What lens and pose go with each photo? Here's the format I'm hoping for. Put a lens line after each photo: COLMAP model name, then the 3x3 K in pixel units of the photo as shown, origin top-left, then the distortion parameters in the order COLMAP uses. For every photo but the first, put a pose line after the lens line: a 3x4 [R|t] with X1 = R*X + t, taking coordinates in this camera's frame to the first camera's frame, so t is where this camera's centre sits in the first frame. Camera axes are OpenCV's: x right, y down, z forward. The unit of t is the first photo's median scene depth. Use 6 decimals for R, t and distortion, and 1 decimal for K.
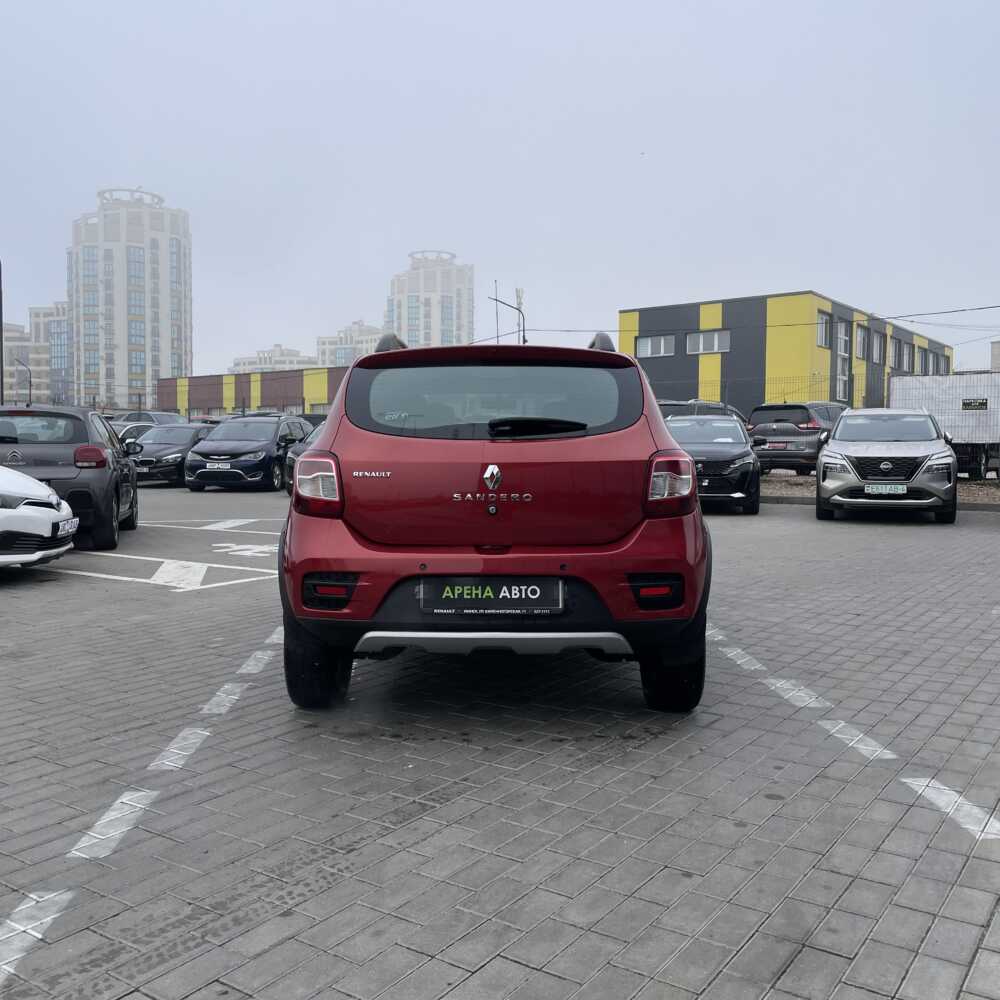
lens RADIAL K [[1013.3, 0, 506.4], [0, 1013.3, 484.4], [0, 0, 1]] dist [0.108108, -0.144635]
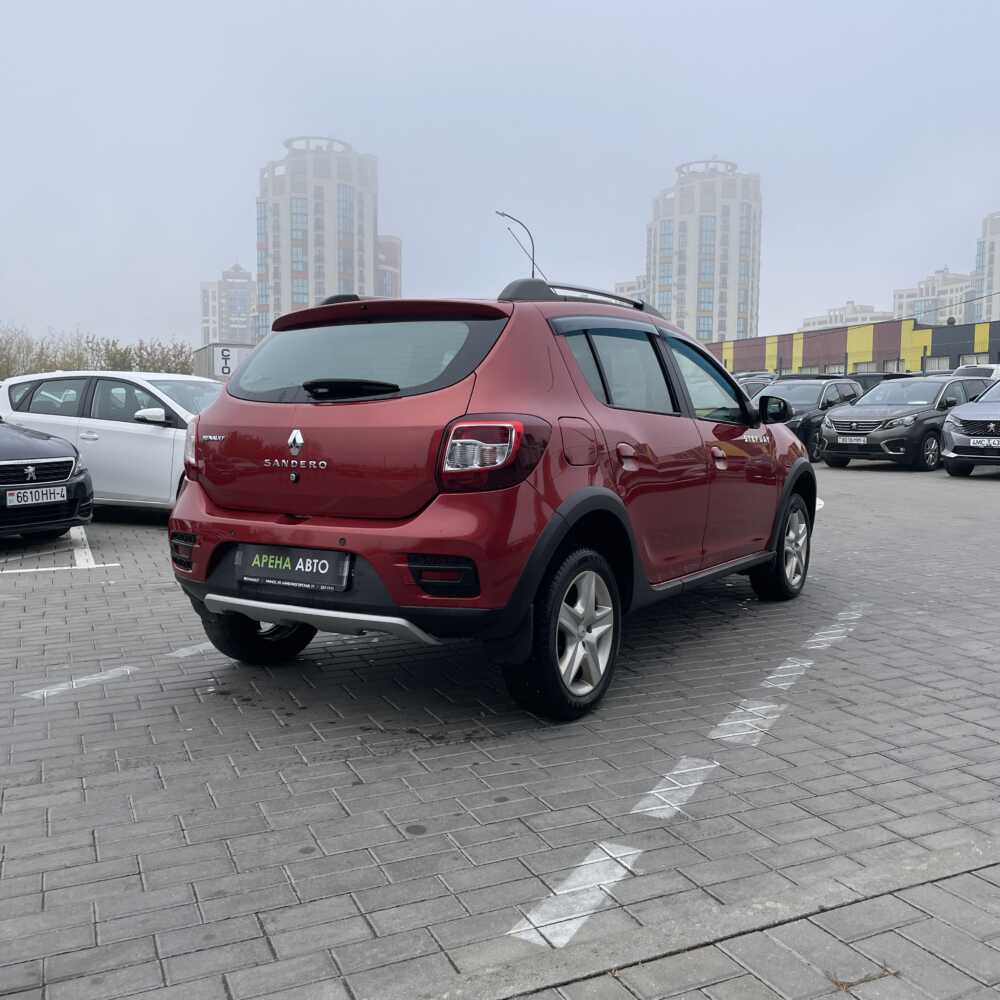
lens RADIAL K [[1013.3, 0, 506.4], [0, 1013.3, 484.4], [0, 0, 1]] dist [0.108108, -0.144635]
pose [[0.854934, 0.034607, -0.517581, 0.052585], [-0.015332, 0.999022, 0.041472, -0.000862], [0.518510, -0.027520, 0.854629, 0.023517]]
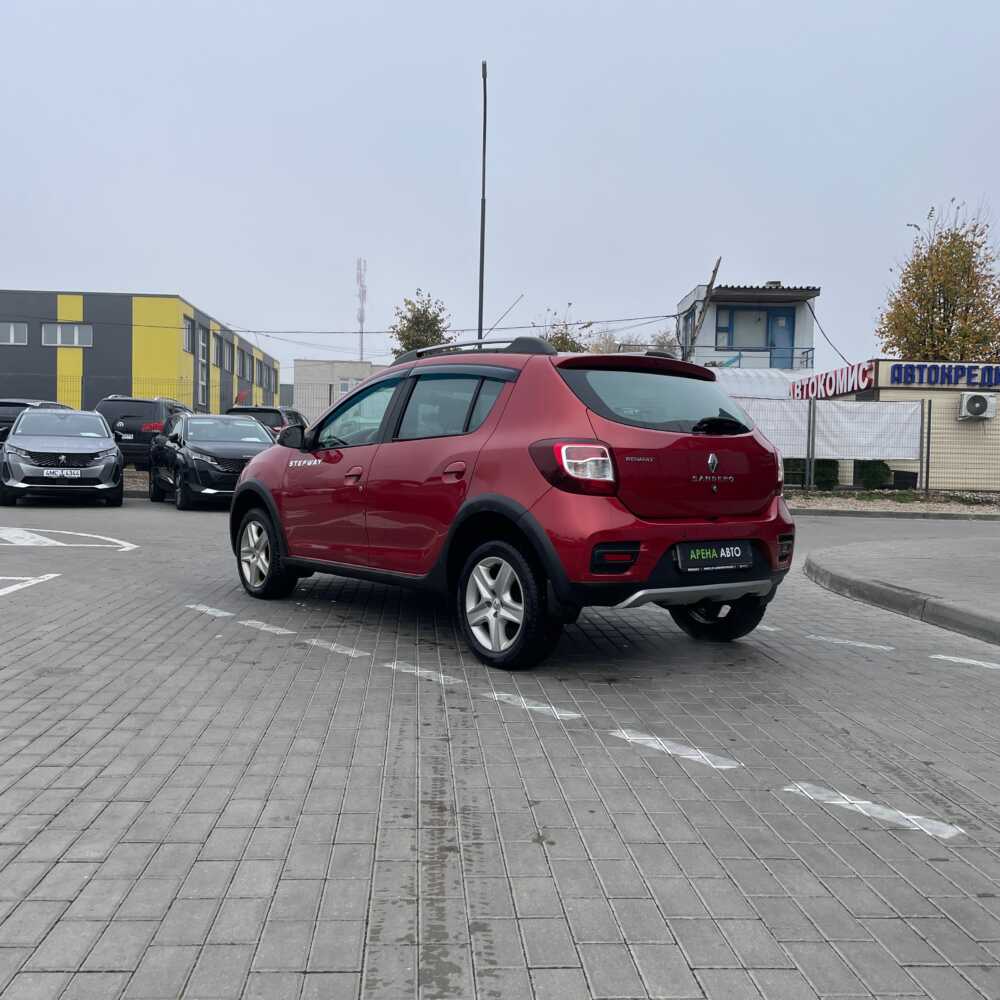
lens RADIAL K [[1009.0, 0, 501.6], [0, 1009.0, 473.4], [0, 0, 1]] dist [0.103834, -0.190947]
pose [[0.778799, 0.011433, 0.627169, -0.082799], [-0.002286, 0.999879, -0.015388, 0.002127], [-0.627270, 0.010551, 0.778731, 0.014211]]
